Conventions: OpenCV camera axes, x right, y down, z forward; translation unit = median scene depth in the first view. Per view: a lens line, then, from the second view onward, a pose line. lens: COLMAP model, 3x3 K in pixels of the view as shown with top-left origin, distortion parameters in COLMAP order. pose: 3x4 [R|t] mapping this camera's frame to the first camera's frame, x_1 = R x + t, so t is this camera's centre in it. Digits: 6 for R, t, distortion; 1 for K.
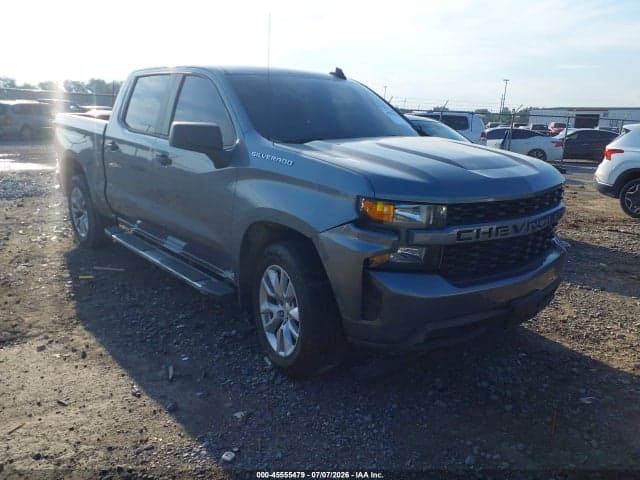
lens RADIAL K [[512.6, 0, 341.8], [0, 512.6, 241.2], [0, 0, 1]] dist [0.005430, -0.000066]
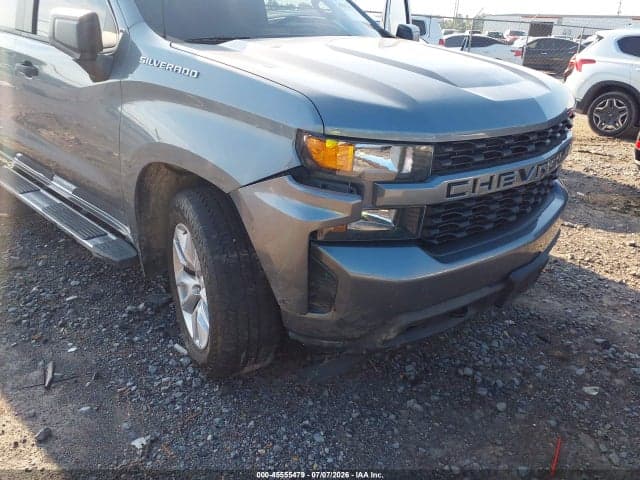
lens RADIAL K [[512.6, 0, 341.8], [0, 512.6, 241.2], [0, 0, 1]] dist [0.005430, -0.000066]
pose [[0.995309, -0.026523, 0.093042, 0.019683], [0.010821, 0.986172, 0.165373, -0.049289], [-0.096142, -0.163590, 0.981832, 0.291929]]
